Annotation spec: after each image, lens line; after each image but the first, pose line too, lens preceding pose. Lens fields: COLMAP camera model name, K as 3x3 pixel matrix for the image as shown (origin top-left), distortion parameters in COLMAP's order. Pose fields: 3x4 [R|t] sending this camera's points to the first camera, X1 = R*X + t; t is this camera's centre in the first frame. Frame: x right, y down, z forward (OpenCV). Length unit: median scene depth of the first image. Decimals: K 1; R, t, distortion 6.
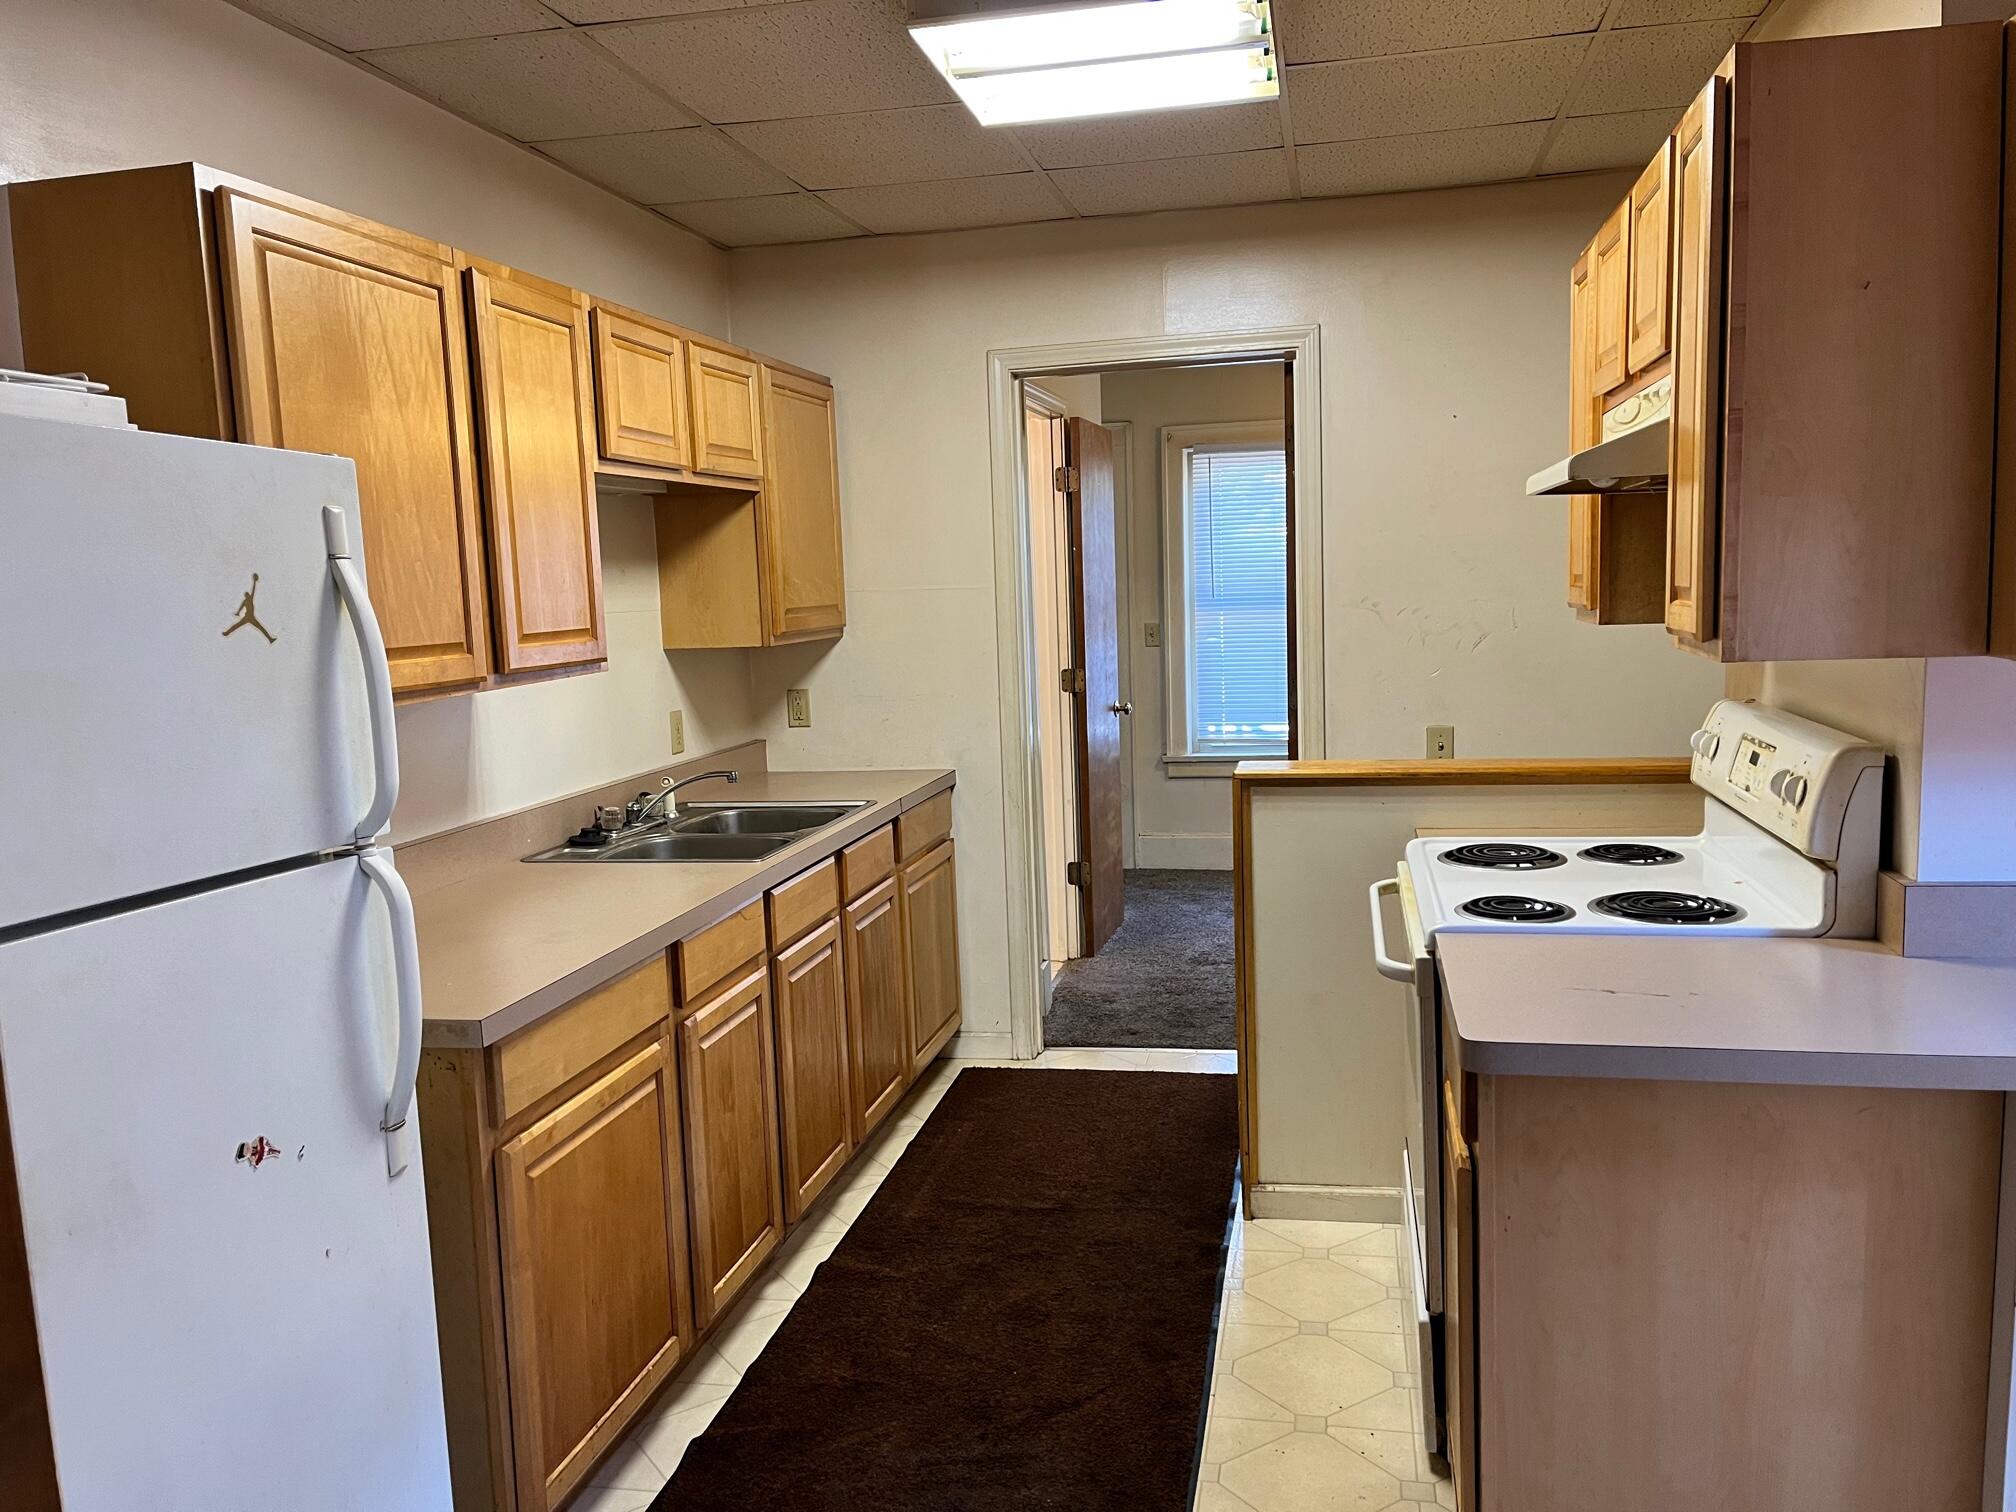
lens RADIAL K [[1535.5, 0, 1009.6], [0, 1535.5, 753.7], [0, 0, 1]] dist [0.074710, -0.101022]
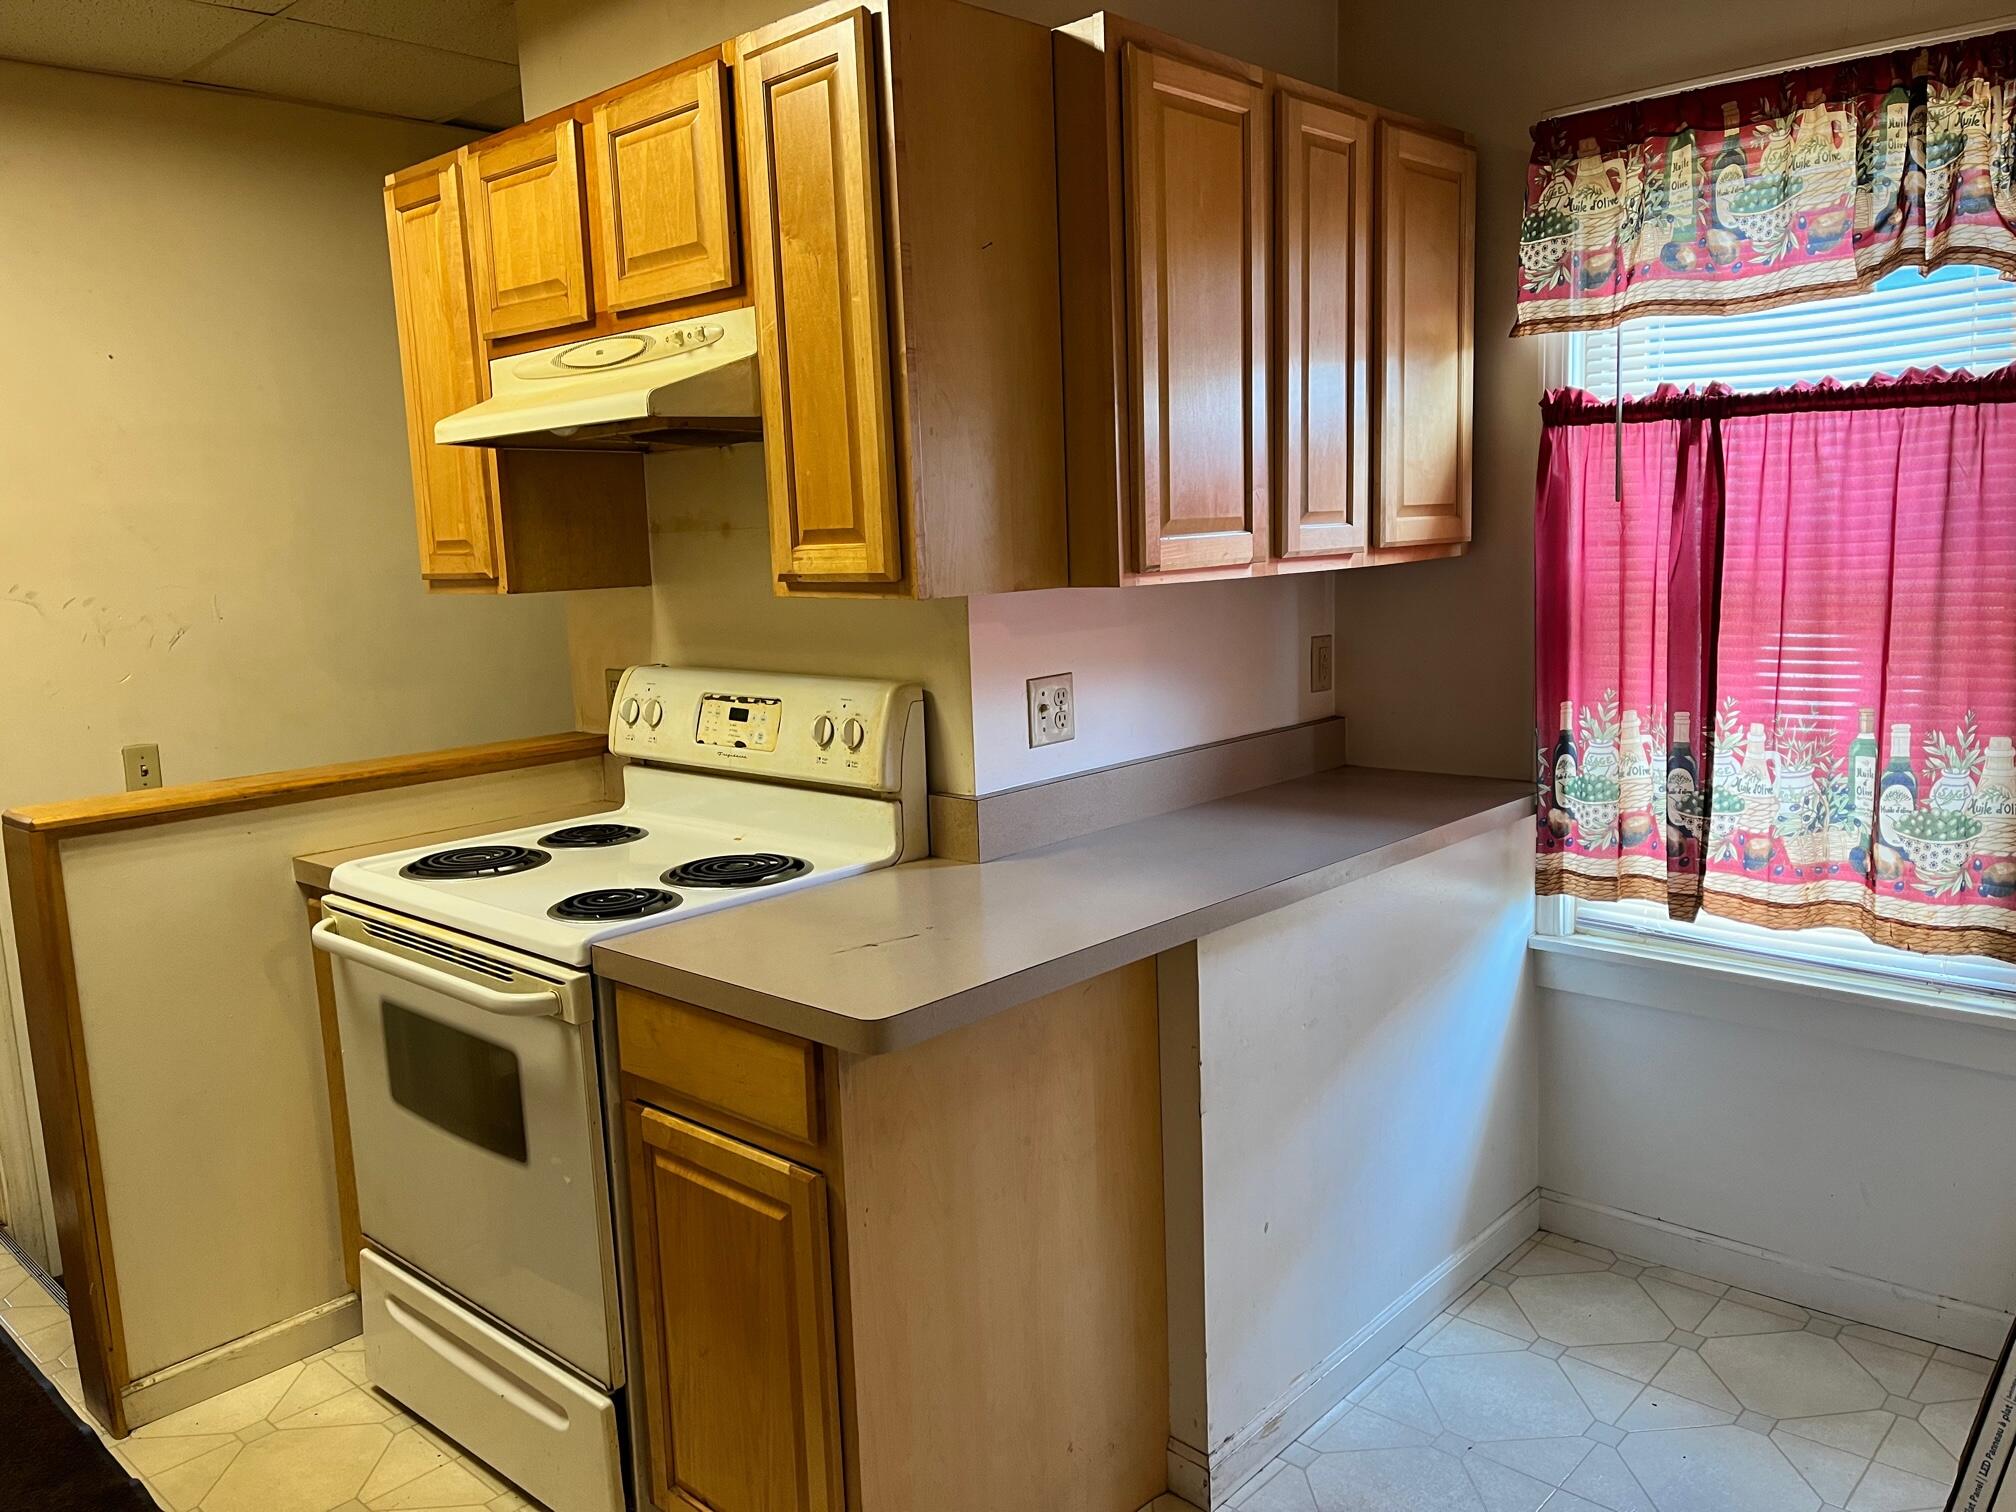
lens RADIAL K [[1535.5, 0, 1020.5], [0, 1535.5, 743.7], [0, 0, 1]] dist [0.074710, -0.101022]
pose [[0.508793, -0.102527, 0.854762, -0.259137], [0.120300, 0.991609, 0.047333, -0.003230], [-0.852442, 0.078745, 0.516857, 0.294209]]
